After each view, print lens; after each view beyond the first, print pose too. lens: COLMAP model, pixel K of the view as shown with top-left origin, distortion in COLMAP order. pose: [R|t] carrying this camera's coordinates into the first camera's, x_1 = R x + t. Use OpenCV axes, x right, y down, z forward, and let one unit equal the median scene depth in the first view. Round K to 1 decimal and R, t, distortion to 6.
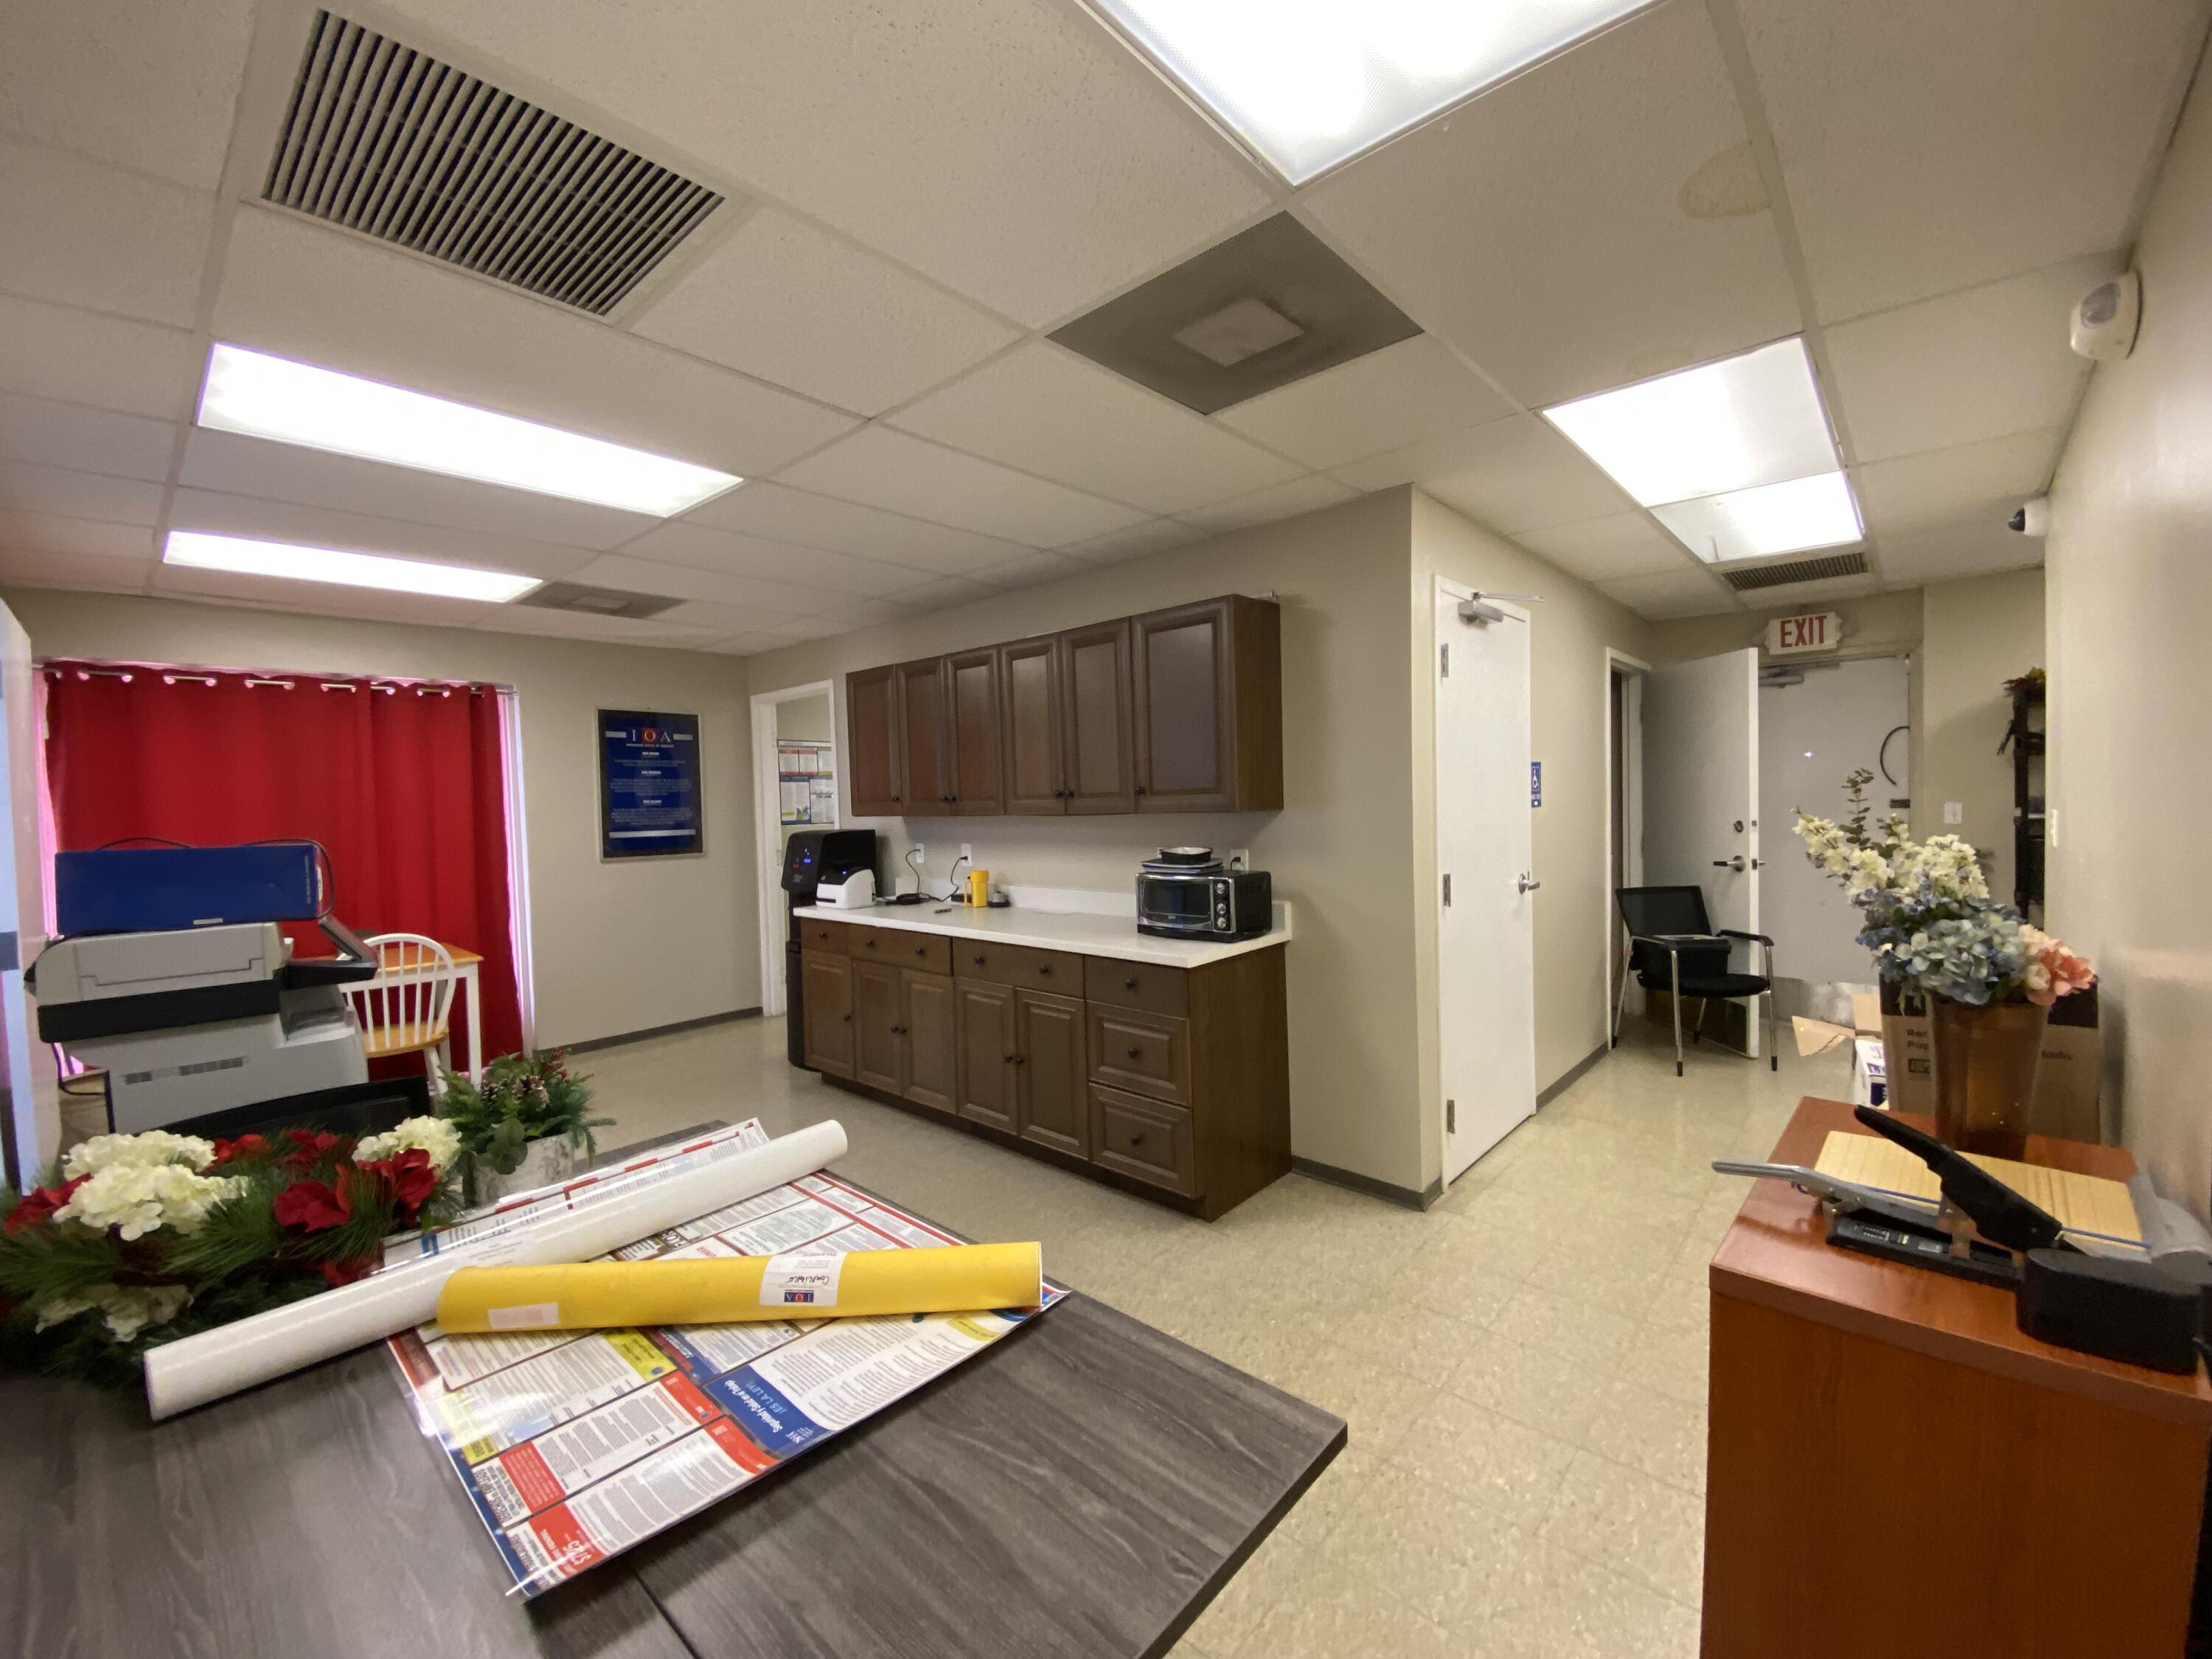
lens RADIAL K [[904.5, 0, 1113.1], [0, 904.5, 823.6], [0, 0, 1]] dist [0.003460, -0.002617]
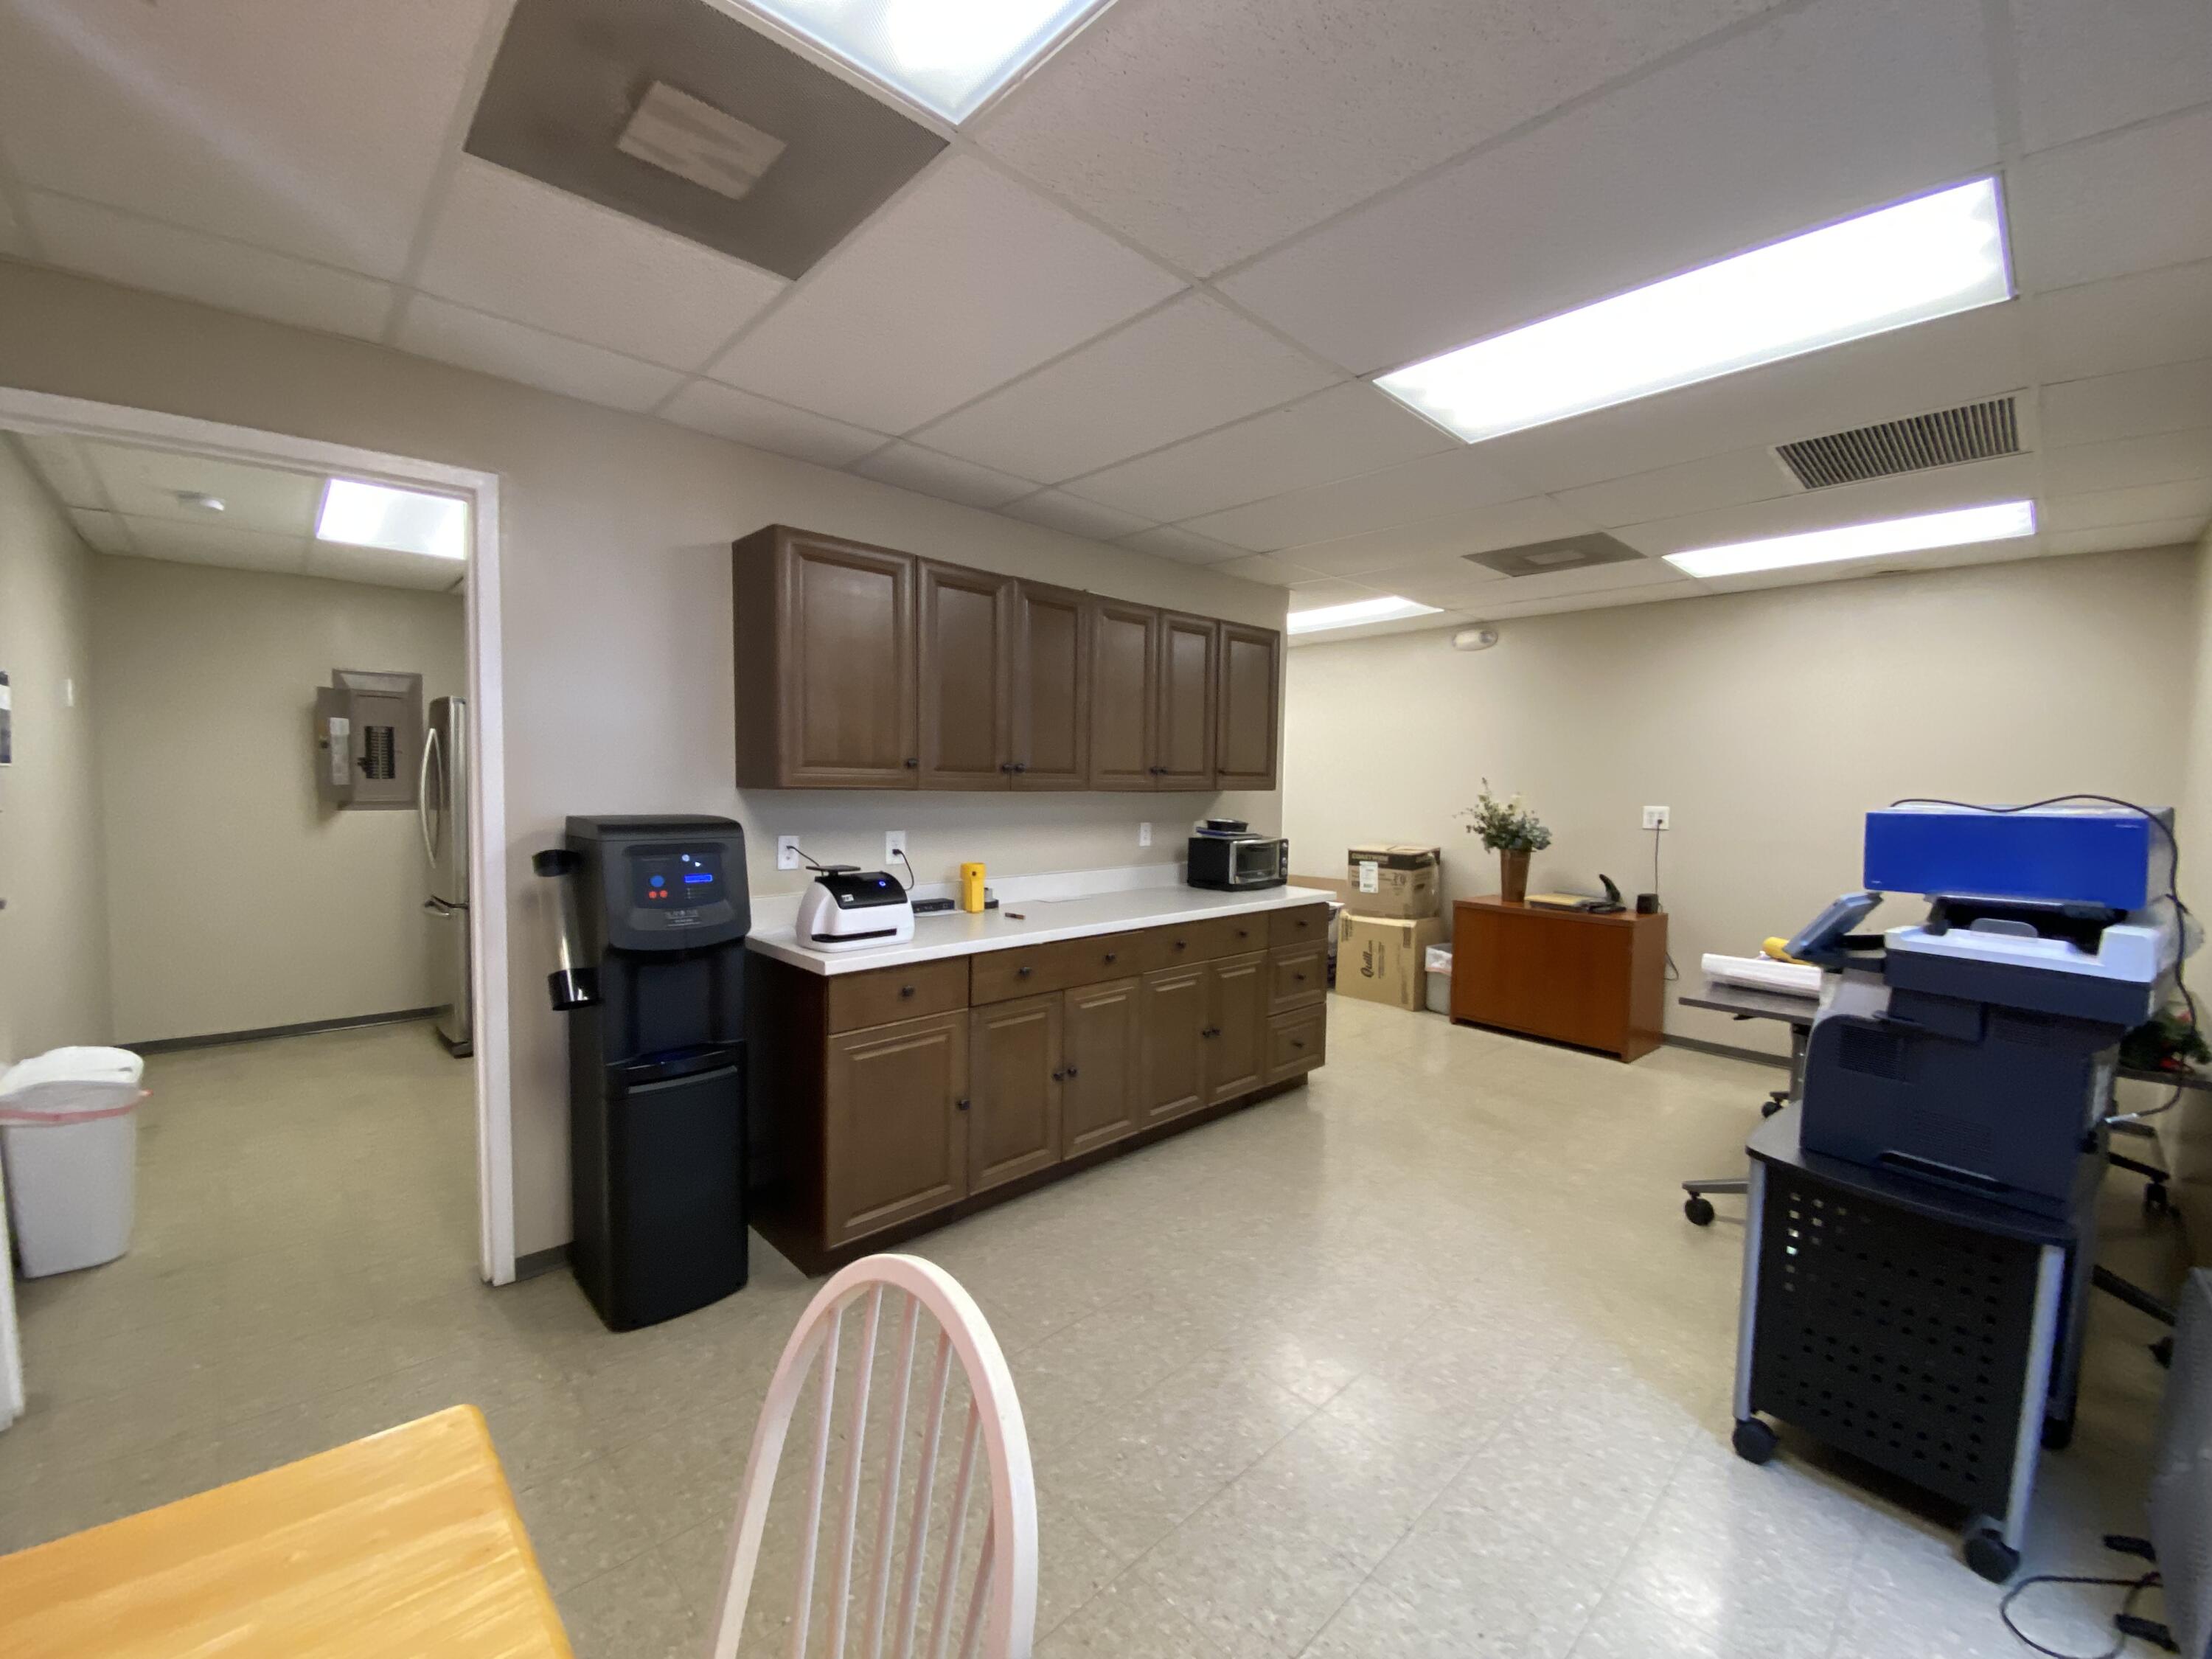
lens RADIAL K [[904.5, 0, 1093.0], [0, 904.5, 827.0], [0, 0, 1]] dist [0.003460, -0.002617]
pose [[0.083490, -0.026955, 0.996144, -1.062302], [0.012357, 0.999585, 0.026013, 0.002637], [-0.996432, 0.010138, 0.083788, 0.986858]]
